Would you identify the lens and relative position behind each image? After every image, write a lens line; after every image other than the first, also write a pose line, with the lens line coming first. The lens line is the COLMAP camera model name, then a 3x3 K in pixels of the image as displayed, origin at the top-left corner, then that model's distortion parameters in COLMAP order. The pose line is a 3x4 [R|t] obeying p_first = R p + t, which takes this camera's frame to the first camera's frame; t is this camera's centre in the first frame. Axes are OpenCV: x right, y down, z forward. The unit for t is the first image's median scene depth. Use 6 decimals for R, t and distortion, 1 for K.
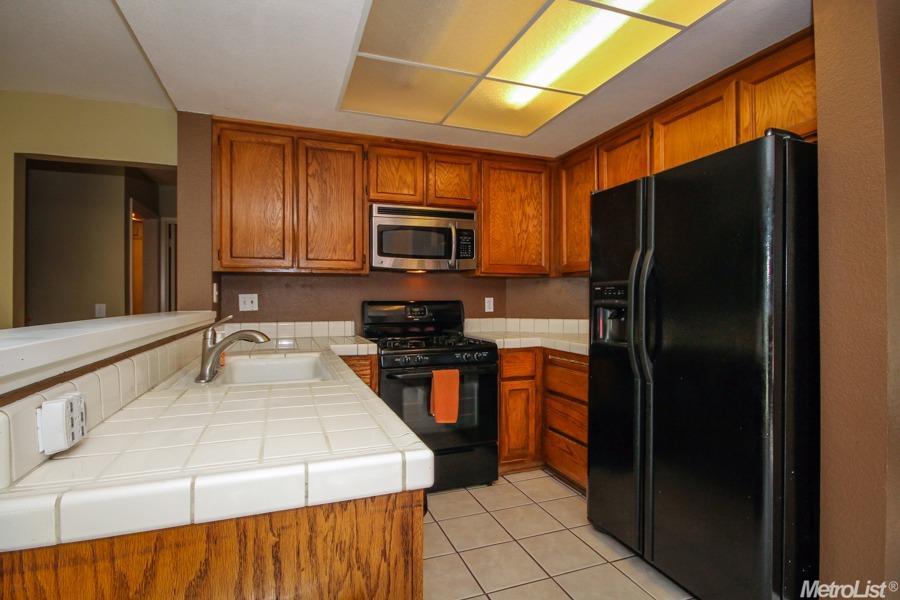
lens RADIAL K [[447.2, 0, 450.0], [0, 447.2, 300.0], [0, 0, 1]] dist [0.000031, -0.000654]
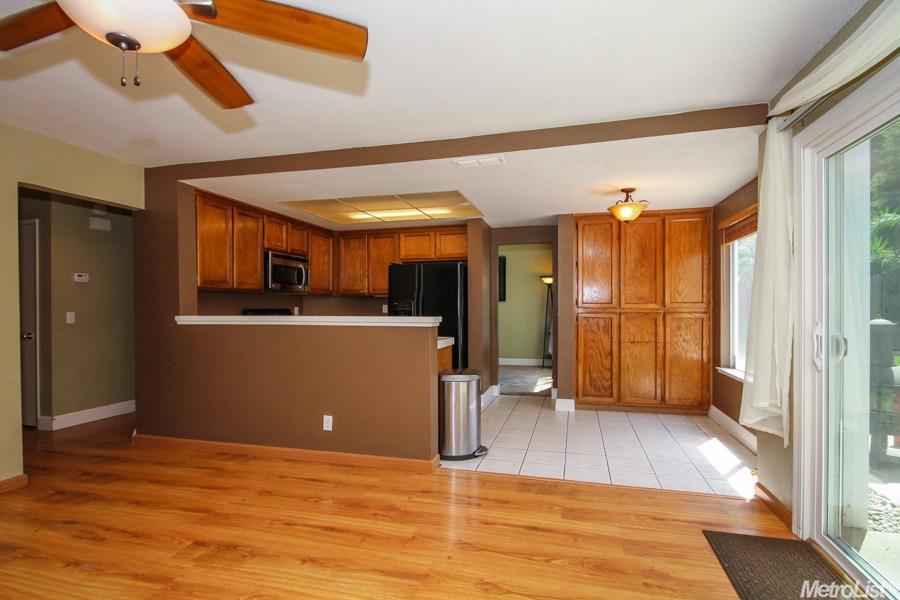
lens RADIAL K [[447.2, 0, 450.0], [0, 447.2, 300.0], [0, 0, 1]] dist [0.000031, -0.000654]
pose [[0.575550, 0.008297, 0.817725, -1.147216], [0.005177, 0.999892, -0.013789, -0.009169], [-0.817750, 0.012170, 0.575444, -0.500013]]
